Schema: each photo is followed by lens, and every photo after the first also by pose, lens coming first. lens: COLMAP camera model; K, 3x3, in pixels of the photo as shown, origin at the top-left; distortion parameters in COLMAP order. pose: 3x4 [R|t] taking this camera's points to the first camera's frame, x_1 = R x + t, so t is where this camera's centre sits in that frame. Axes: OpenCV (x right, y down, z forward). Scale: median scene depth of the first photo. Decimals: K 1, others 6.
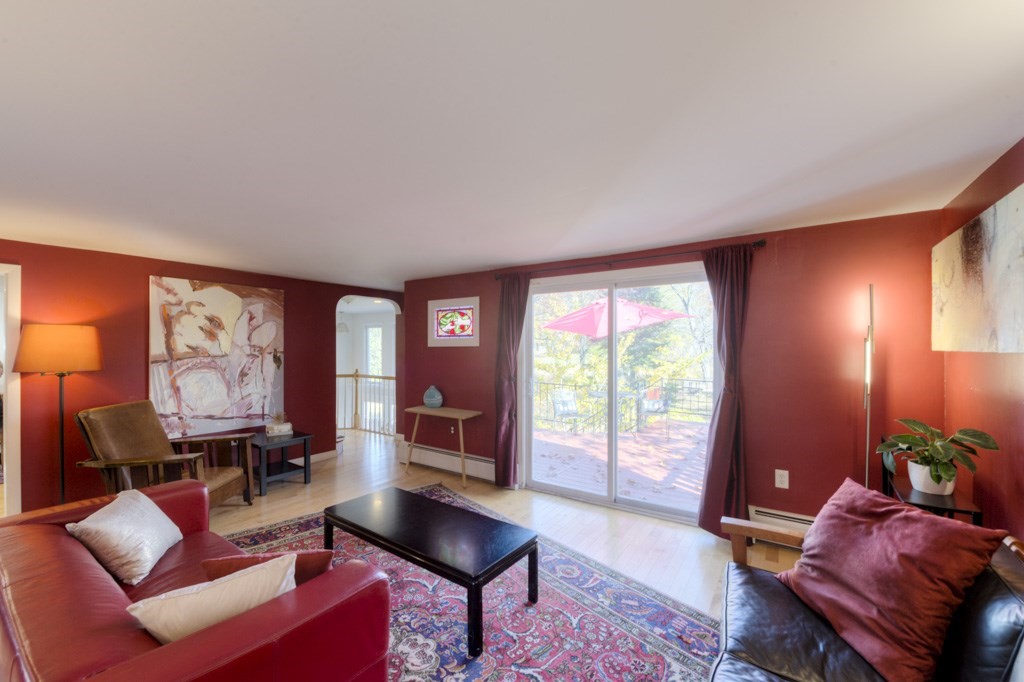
lens RADIAL K [[414.6, 0, 509.6], [0, 414.6, 347.1], [0, 0, 1]] dist [-0.012180, -0.000632]
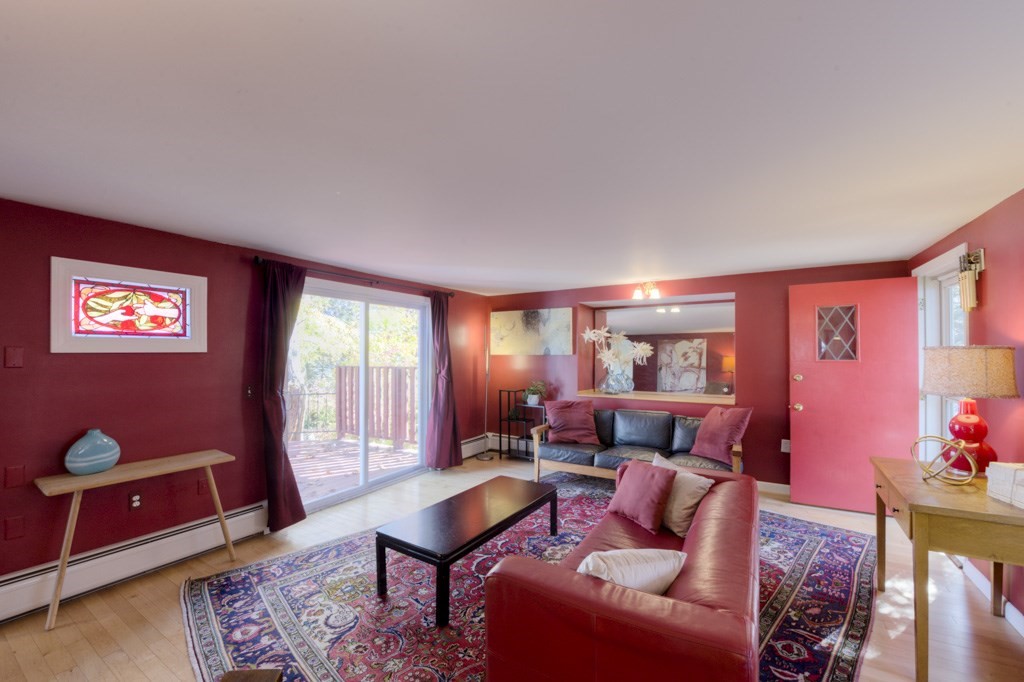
lens RADIAL K [[414.6, 0, 509.7], [0, 414.6, 350.6], [0, 0, 1]] dist [-0.012180, -0.000632]
pose [[-0.062941, 0.007709, 0.997987, -0.735958], [-0.000067, 0.999970, -0.007729, 0.000347], [-0.998017, -0.000554, -0.062938, 0.536365]]
